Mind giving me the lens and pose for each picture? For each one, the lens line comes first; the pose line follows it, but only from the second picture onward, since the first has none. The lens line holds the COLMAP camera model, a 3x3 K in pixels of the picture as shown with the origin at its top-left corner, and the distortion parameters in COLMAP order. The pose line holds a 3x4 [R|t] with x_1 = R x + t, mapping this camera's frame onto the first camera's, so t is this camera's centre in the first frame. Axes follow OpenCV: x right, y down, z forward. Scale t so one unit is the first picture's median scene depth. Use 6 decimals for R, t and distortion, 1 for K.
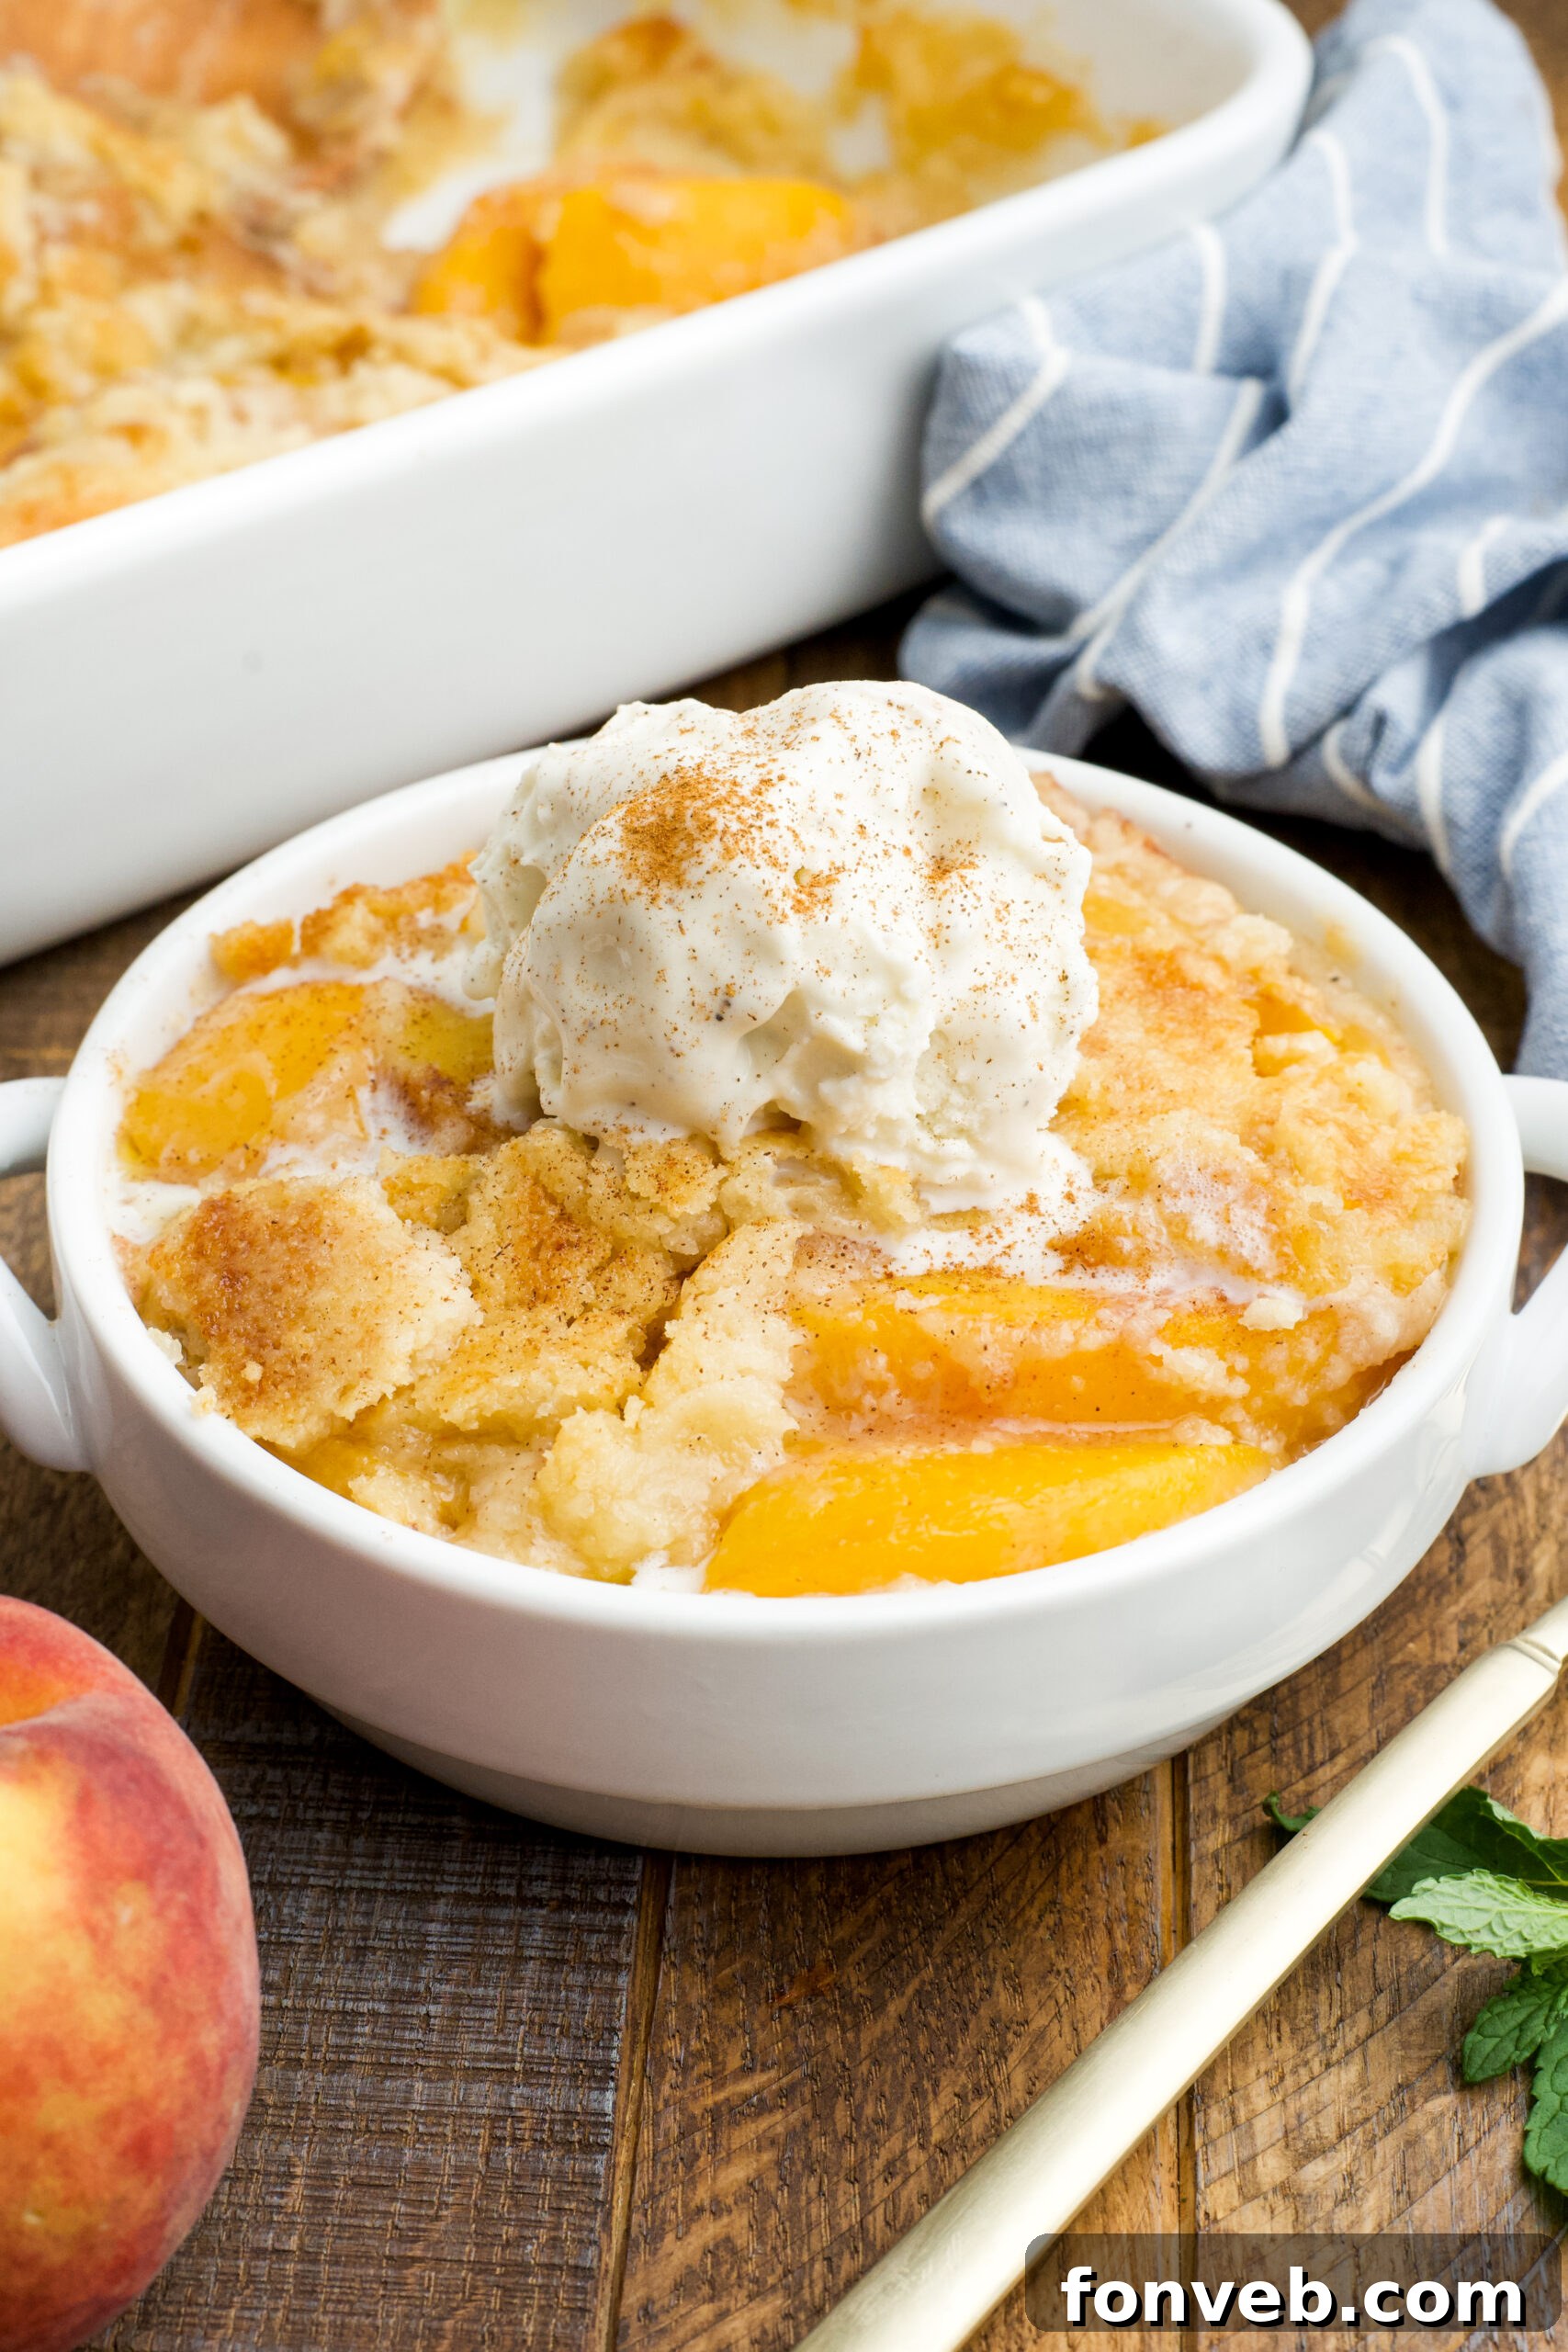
lens RADIAL K [[3408.6, 0, 804.6], [0, 3408.6, 1171.9], [0, 0, 1]] dist [-0.031506, -0.056408]
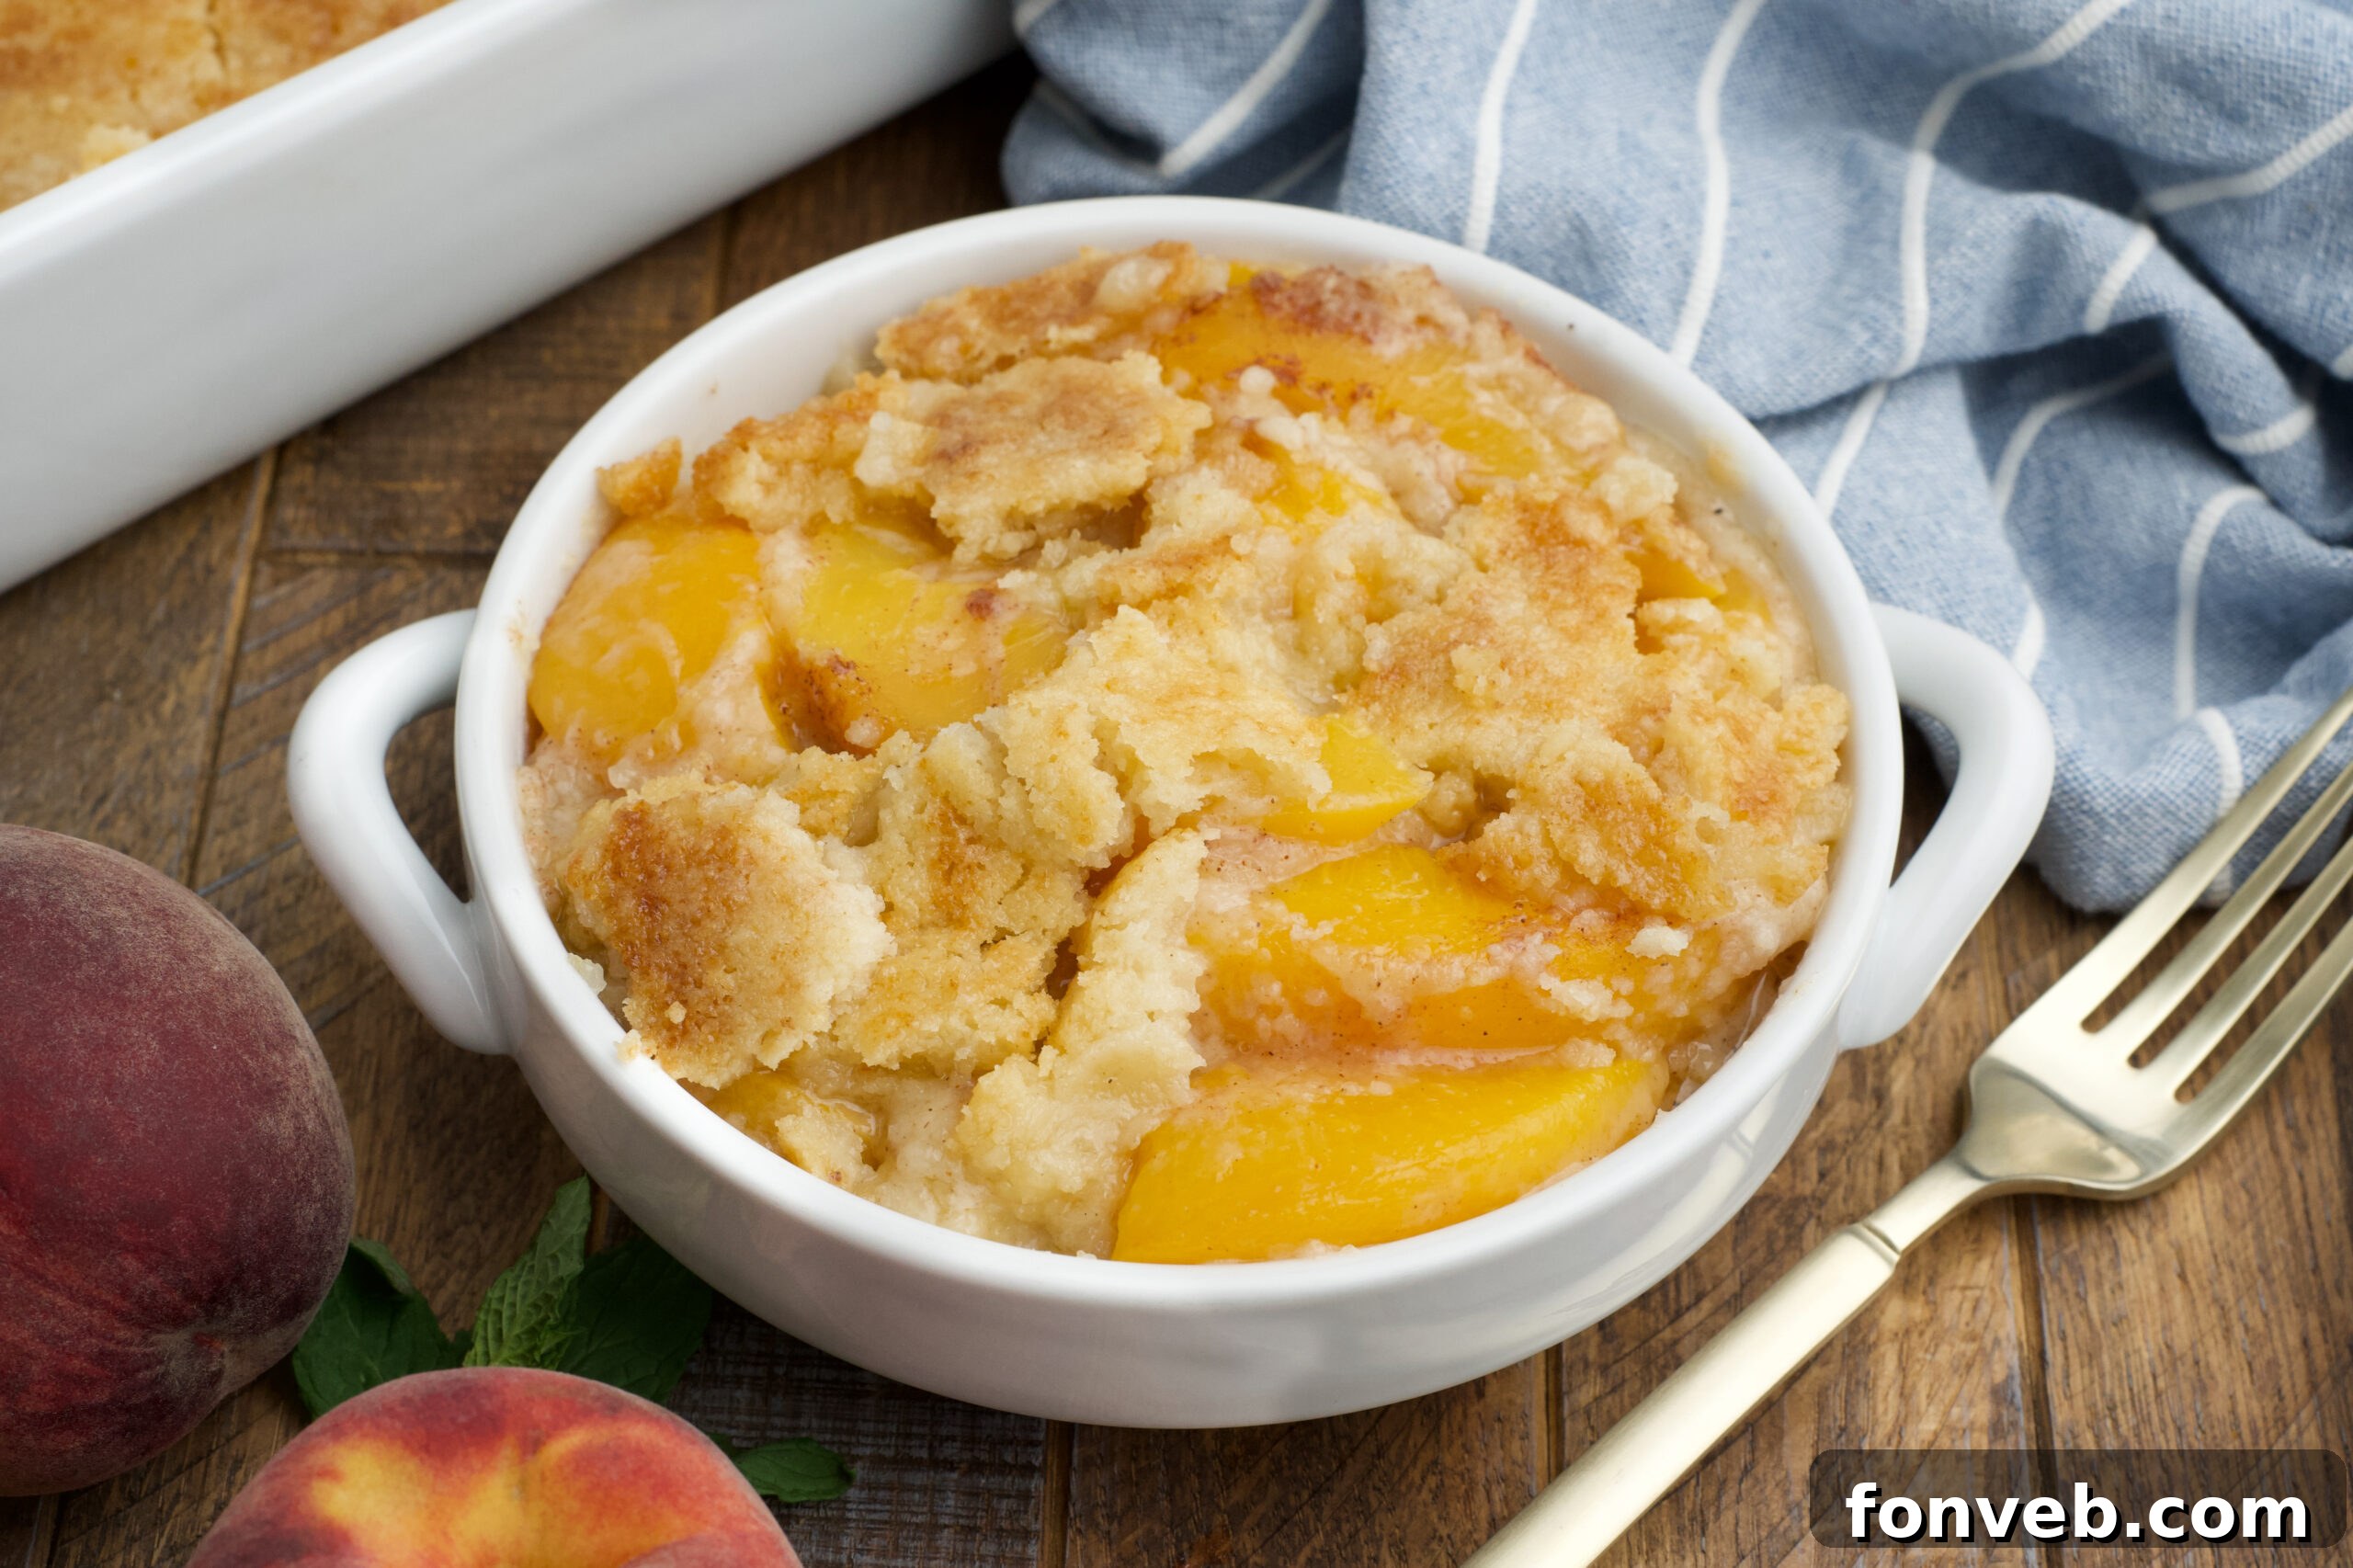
lens RADIAL K [[3410.3, 0, 1137.5], [0, 3410.3, 781.4], [0, 0, 1]] dist [-0.031506, -0.056408]
pose [[0.999960, 0.002245, 0.008610, -0.029762], [-0.003598, 0.987022, 0.160544, -0.167757], [-0.008138, -0.160568, 0.986991, -0.012862]]
